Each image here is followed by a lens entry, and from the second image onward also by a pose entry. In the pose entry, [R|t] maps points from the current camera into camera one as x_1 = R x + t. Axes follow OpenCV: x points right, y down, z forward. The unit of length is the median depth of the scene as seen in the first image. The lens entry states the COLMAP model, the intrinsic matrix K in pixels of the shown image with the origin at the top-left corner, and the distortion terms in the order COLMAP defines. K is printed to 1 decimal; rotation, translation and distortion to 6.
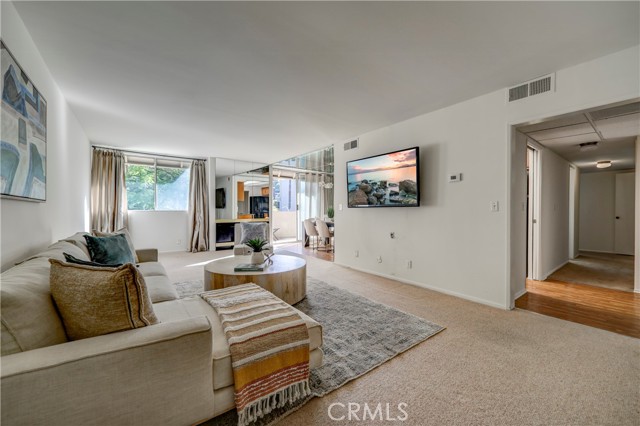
lens RADIAL K [[249.9, 0, 322.5], [0, 249.9, 210.5], [0, 0, 1]] dist [0.000387, 0.001479]
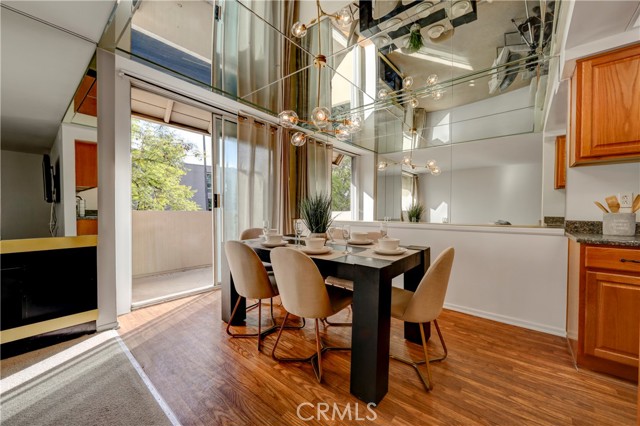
lens RADIAL K [[249.9, 0, 321.6], [0, 249.9, 212.1], [0, 0, 1]] dist [0.000387, 0.001479]
pose [[0.975820, 0.002520, 0.218561, -0.046225], [-0.004126, 0.999968, 0.006890, 0.001985], [-0.218537, -0.007625, 0.975799, 1.082697]]
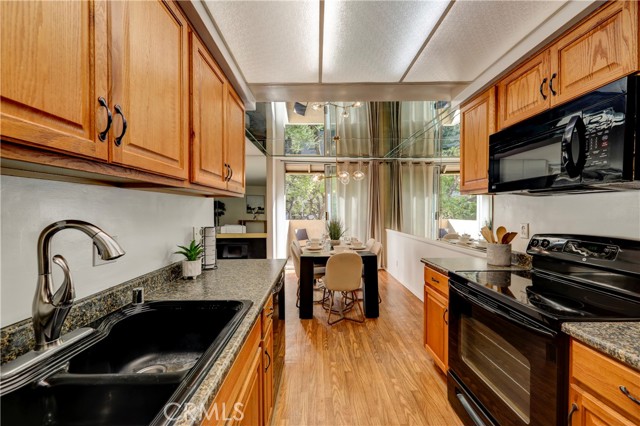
lens RADIAL K [[249.9, 0, 321.7], [0, 249.9, 211.7], [0, 0, 1]] dist [0.000387, 0.001479]
pose [[0.808195, -0.001960, -0.588911, 0.515695], [0.005757, 0.999973, 0.004573, -0.051273], [0.588886, -0.007086, 0.808185, 0.858870]]
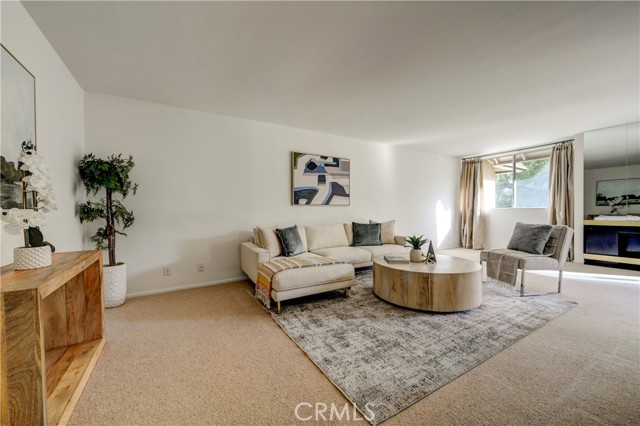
lens RADIAL K [[249.9, 0, 319.3], [0, 249.9, 215.0], [0, 0, 1]] dist [0.000387, 0.001479]
pose [[-0.114290, 0.018785, -0.993270, 0.518144], [0.008951, 0.999800, 0.017879, 0.002508], [0.993407, -0.006847, -0.114436, 0.475588]]
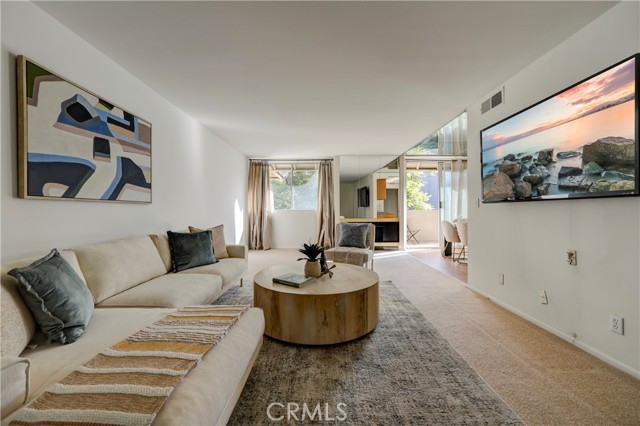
lens RADIAL K [[249.9, 0, 321.2], [0, 249.9, 211.9], [0, 0, 1]] dist [0.000387, 0.001479]
pose [[0.790188, -0.001051, -0.612864, 0.164170], [0.006683, 0.999954, 0.006901, 0.002318], [0.612828, -0.009549, 0.790158, 0.254756]]
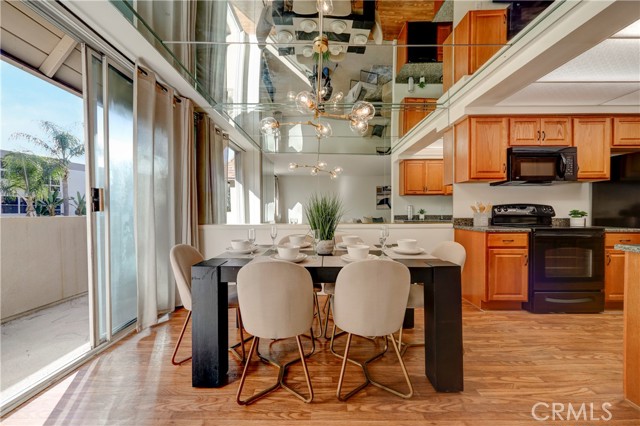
lens RADIAL K [[249.9, 0, 317.7], [0, 249.9, 212.0], [0, 0, 1]] dist [0.000387, 0.001479]
pose [[0.609659, -0.007409, 0.792629, -0.297317], [0.005491, 0.999972, 0.005124, -0.003744], [-0.792645, 0.001228, 0.609683, 1.310199]]
